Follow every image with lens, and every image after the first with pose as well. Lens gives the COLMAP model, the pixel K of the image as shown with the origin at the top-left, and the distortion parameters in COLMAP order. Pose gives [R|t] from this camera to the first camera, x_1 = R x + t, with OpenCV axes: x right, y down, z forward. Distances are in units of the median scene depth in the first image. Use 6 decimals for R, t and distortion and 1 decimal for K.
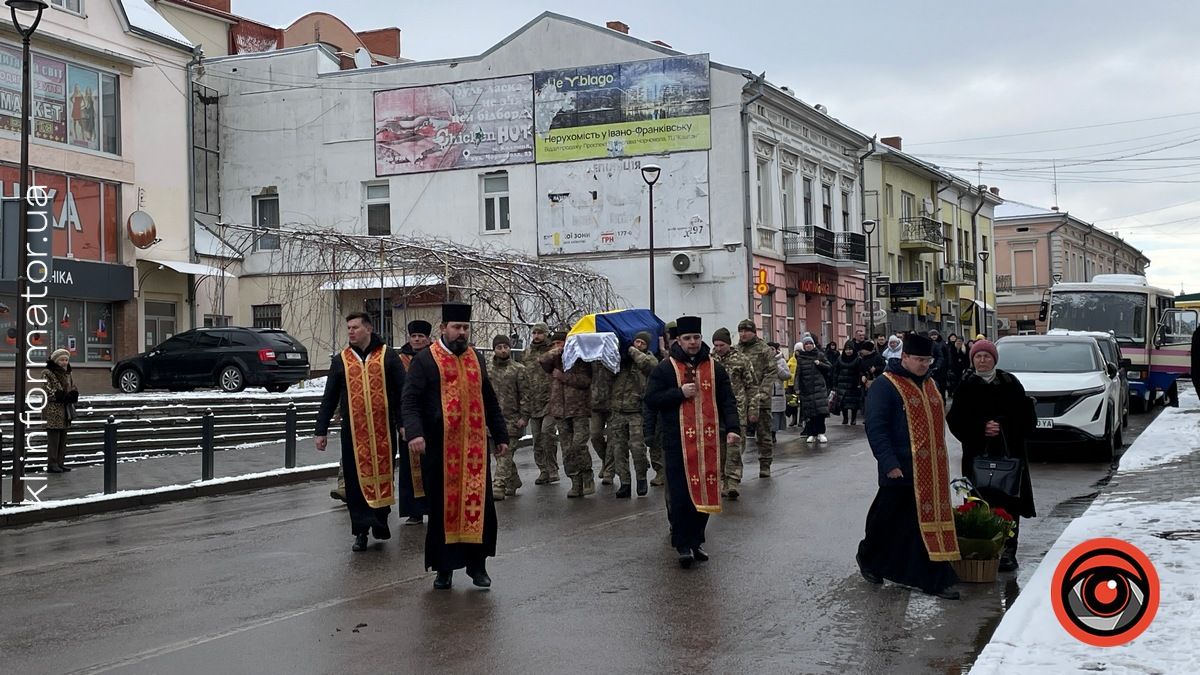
lens RADIAL K [[944.4, 0, 603.7], [0, 944.4, 343.0], [0, 0, 1]] dist [0.113528, -0.000012]
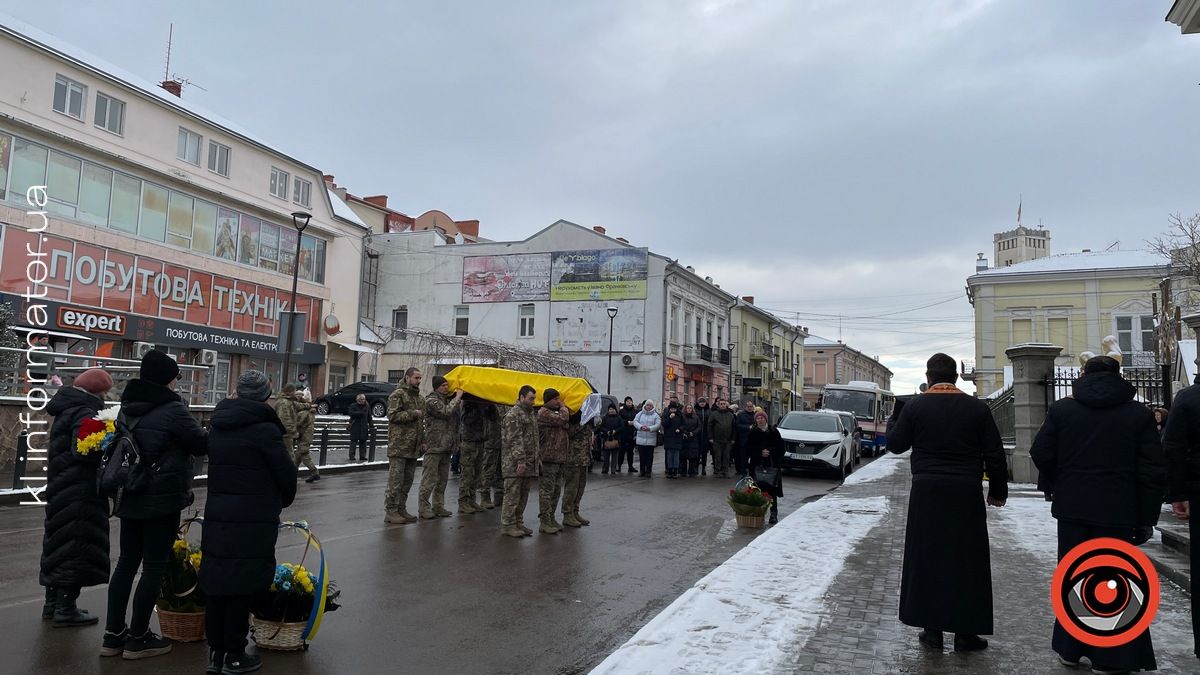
lens RADIAL K [[944.4, 0, 597.5], [0, 944.4, 328.4], [0, 0, 1]] dist [0.113528, -0.000012]
pose [[0.998198, 0.058934, 0.011280, 0.001645], [-0.057844, 0.995094, -0.080262, 0.003556], [-0.015955, 0.079465, 0.996710, -0.795695]]
